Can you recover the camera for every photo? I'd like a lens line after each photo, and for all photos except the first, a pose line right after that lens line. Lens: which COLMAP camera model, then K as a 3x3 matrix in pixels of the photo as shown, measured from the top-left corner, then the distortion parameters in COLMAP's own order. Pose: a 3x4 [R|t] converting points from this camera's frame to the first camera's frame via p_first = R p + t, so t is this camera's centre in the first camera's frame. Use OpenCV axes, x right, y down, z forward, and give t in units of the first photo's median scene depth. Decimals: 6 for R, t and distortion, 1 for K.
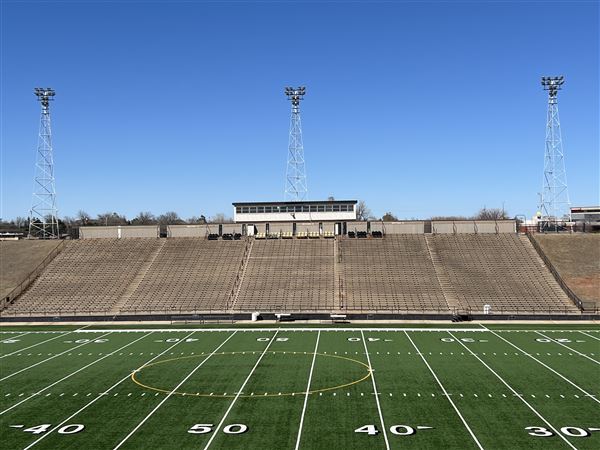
lens RADIAL K [[753.1, 0, 299.8], [0, 753.1, 232.2], [0, 0, 1]] dist [0.086009, 0.000000]
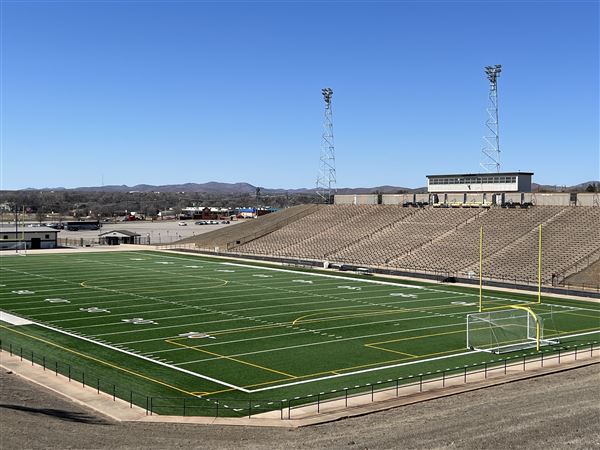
lens RADIAL K [[818.0, 0, 295.1], [0, 818.0, 227.4], [0, 0, 1]] dist [0.117620, 0.000000]
pose [[0.668022, 0.042583, -0.742922, 0.731085], [-0.015311, 0.998937, 0.043489, -0.011111], [0.743984, -0.017677, 0.667964, 0.009690]]
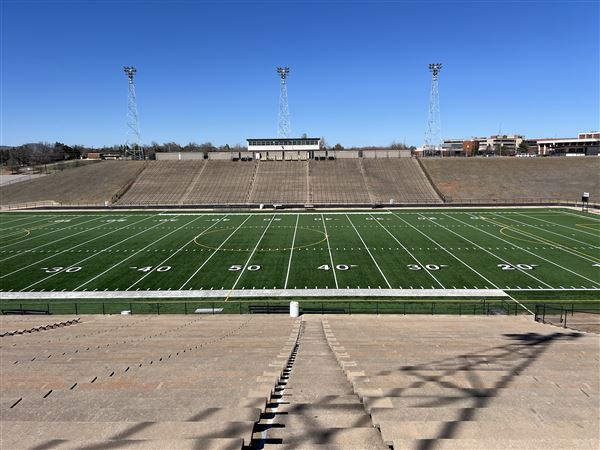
lens RADIAL K [[447.9, 0, 307.8], [0, 447.9, 222.9], [0, 0, 1]] dist [0.082477, -0.091774]
pose [[0.998800, -0.005914, 0.048607, -0.002155], [-0.001615, 0.988162, 0.153406, -0.008303], [-0.048939, -0.153301, 0.986967, -0.033761]]
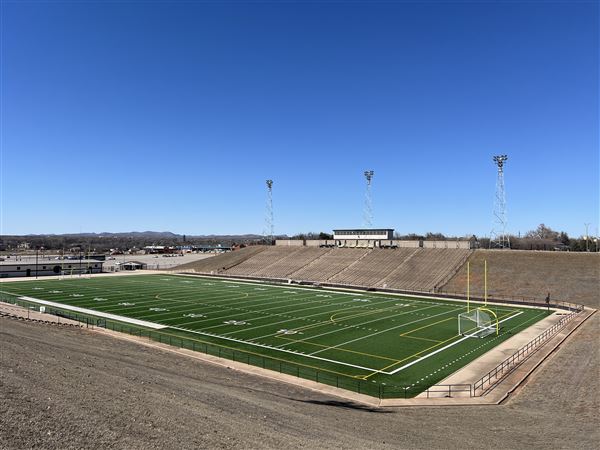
lens RADIAL K [[449.3, 0, 297.3], [0, 449.3, 220.1], [0, 0, 1]] dist [0.070717, -0.079508]
pose [[0.812421, -0.006697, -0.583033, 0.562261], [-0.022357, 0.998841, -0.042626, -0.011046], [0.582643, 0.047665, 0.811329, -0.057368]]
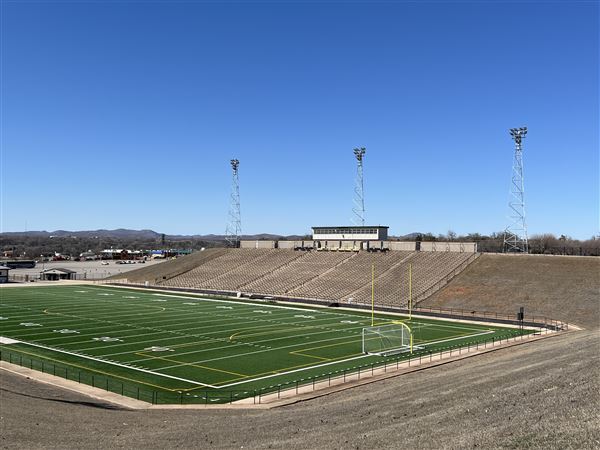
lens RADIAL K [[644.6, 0, 307.3], [0, 644.6, 217.4], [0, 0, 1]] dist [0.092592, 0.000000]
pose [[0.789182, -0.001200, -0.614159, 0.729952], [-0.026540, 0.998997, -0.036056, -0.010891], [0.613586, 0.044755, 0.788358, -0.045407]]
